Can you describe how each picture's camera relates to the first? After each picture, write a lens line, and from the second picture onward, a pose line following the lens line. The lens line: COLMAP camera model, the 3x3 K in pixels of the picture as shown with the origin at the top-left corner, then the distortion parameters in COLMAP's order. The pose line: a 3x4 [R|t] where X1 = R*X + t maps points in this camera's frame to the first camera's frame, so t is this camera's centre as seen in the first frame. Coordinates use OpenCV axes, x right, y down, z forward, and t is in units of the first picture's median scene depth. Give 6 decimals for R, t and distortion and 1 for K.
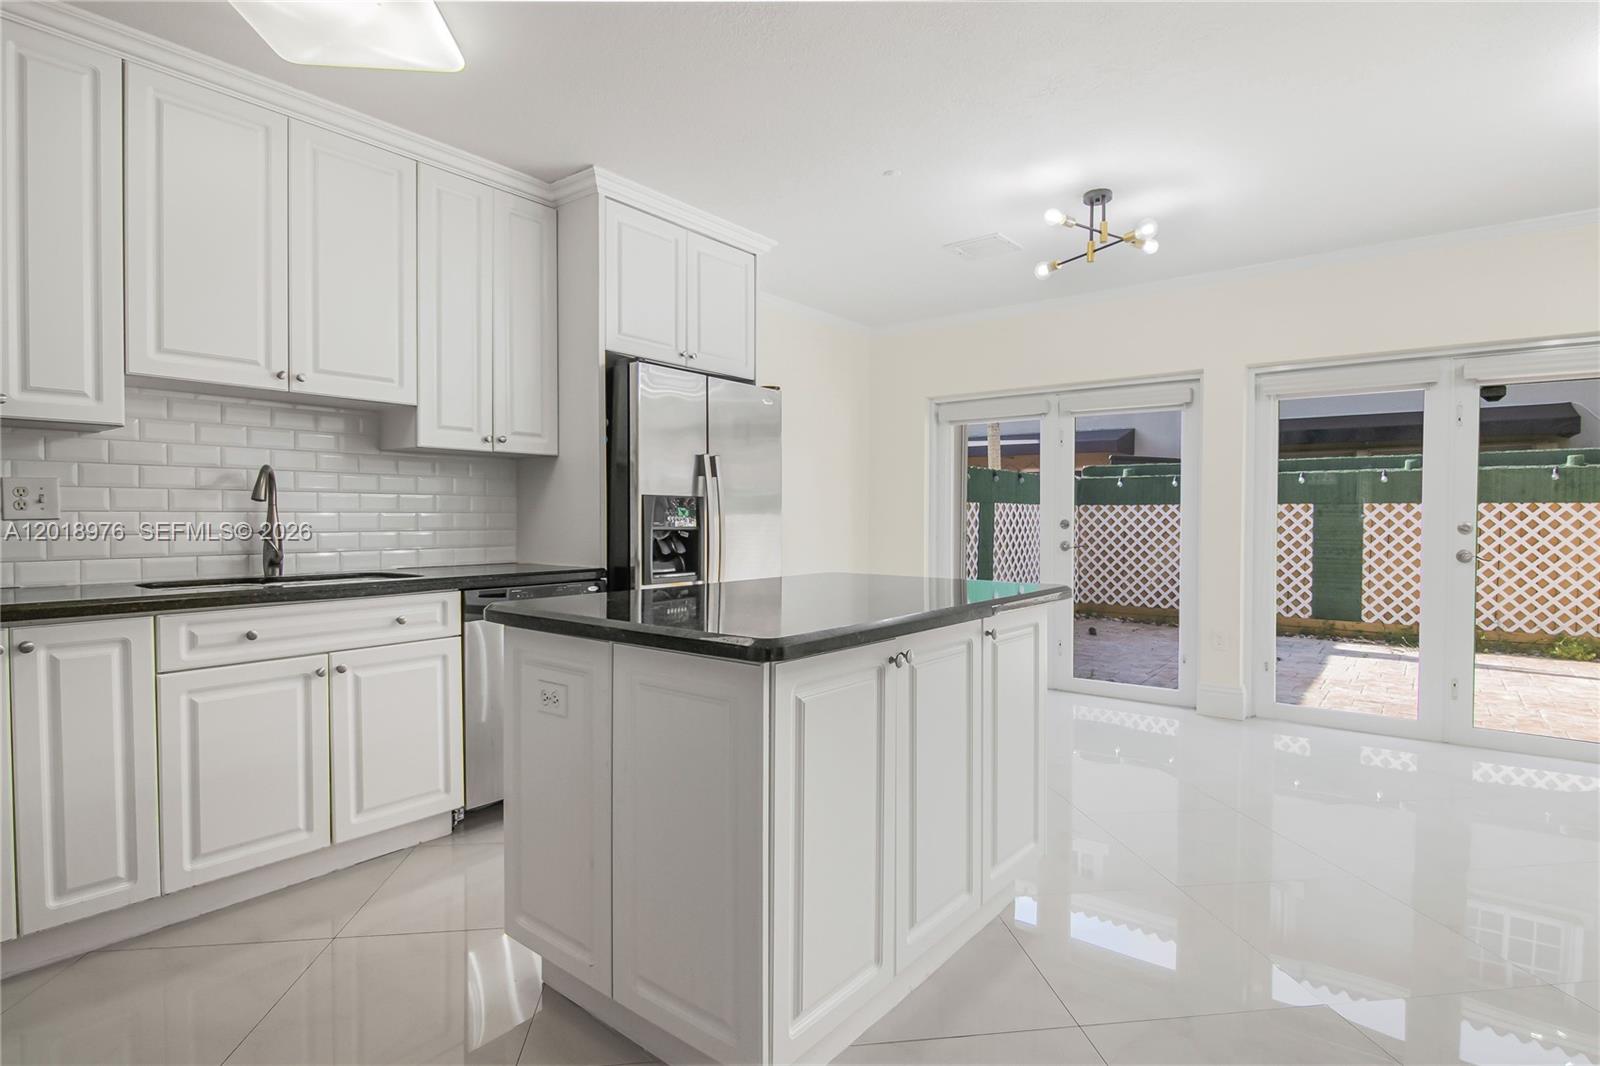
lens RADIAL K [[813.3, 0, 801.2], [0, 813.3, 532.2], [0, 0, 1]] dist [0.006582, -0.008892]
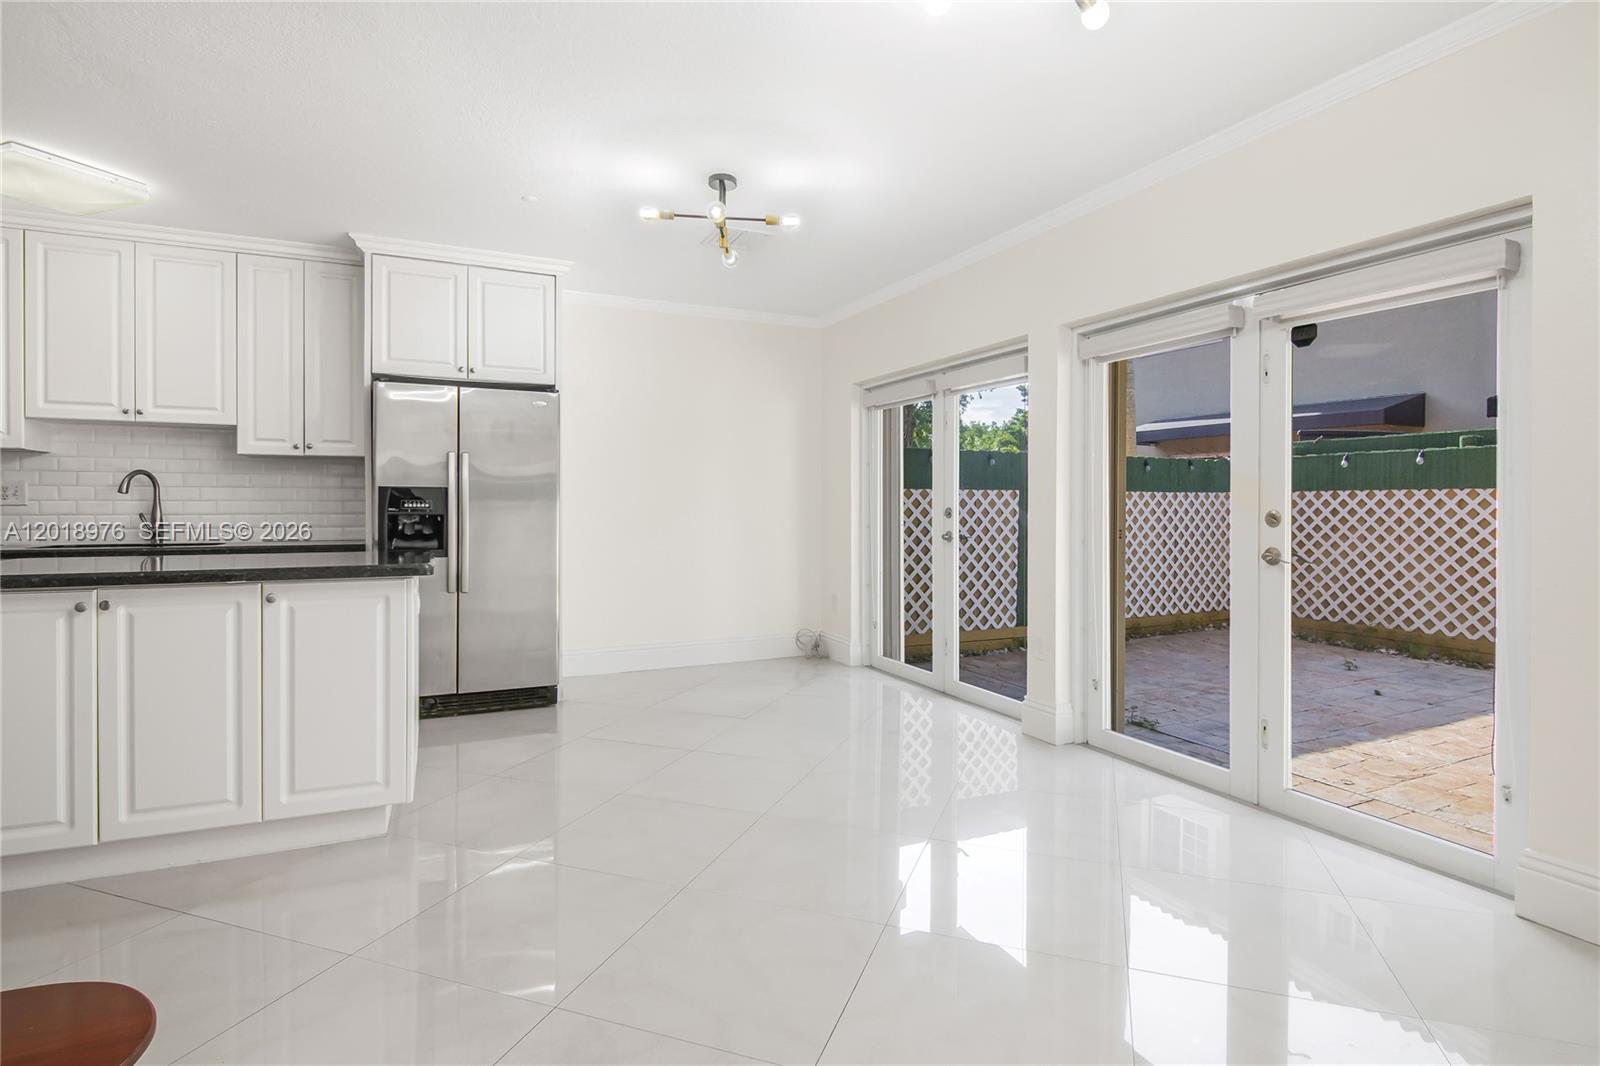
lens RADIAL K [[813.3, 0, 800.9], [0, 813.3, 520.9], [0, 0, 1]] dist [0.006582, -0.008892]
pose [[0.889952, 0.010028, -0.455943, 0.787470], [-0.010291, 0.999945, 0.001905, -0.001402], [0.455937, 0.002997, 0.890007, 0.142489]]
